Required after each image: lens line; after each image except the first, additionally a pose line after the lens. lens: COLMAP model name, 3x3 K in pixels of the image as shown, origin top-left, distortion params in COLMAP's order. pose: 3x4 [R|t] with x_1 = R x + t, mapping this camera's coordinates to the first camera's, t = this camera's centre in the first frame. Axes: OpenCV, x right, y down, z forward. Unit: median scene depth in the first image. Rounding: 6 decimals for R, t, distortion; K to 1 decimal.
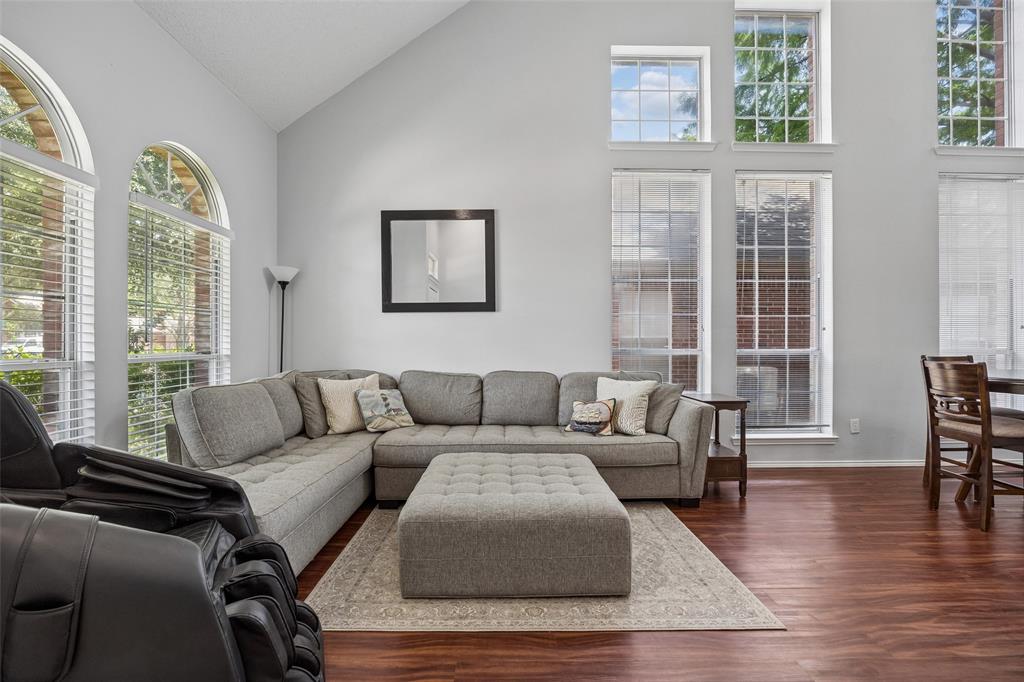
lens RADIAL K [[459.9, 0, 486.5], [0, 459.9, 338.3], [0, 0, 1]] dist [-0.015213, 0.000730]
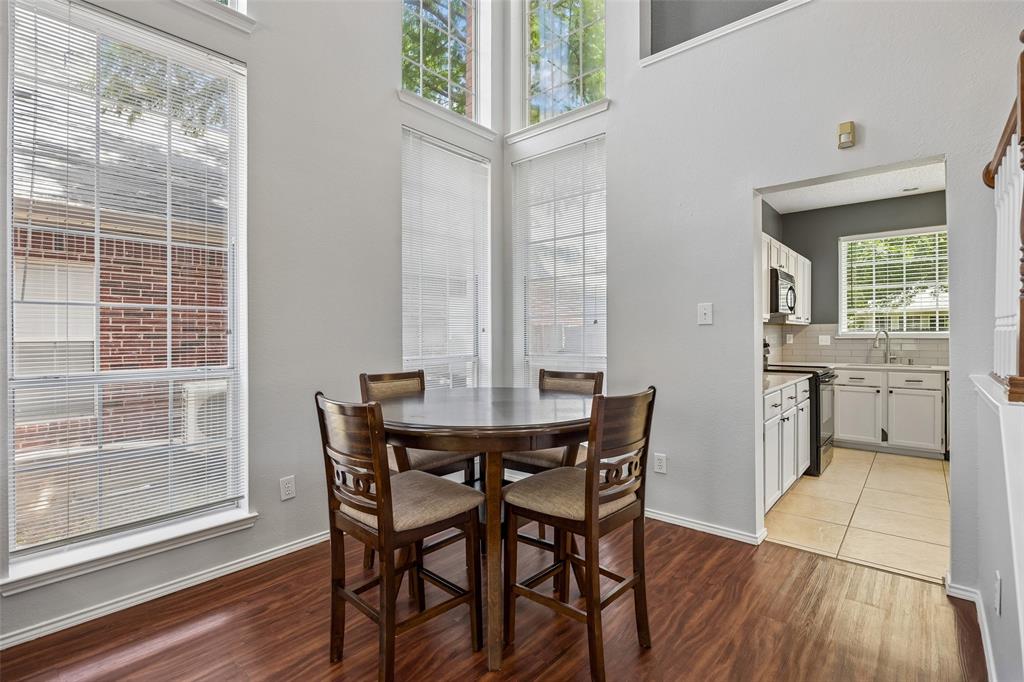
lens RADIAL K [[441.9, 0, 511.0], [0, 441.9, 329.9], [0, 0, 1]] dist [-0.018535, 0.000031]
pose [[0.670090, 0.000066, 0.742280, 0.571397], [0.000301, 1.000000, -0.000361, -0.023775], [-0.742280, 0.000465, 0.670090, 0.371475]]
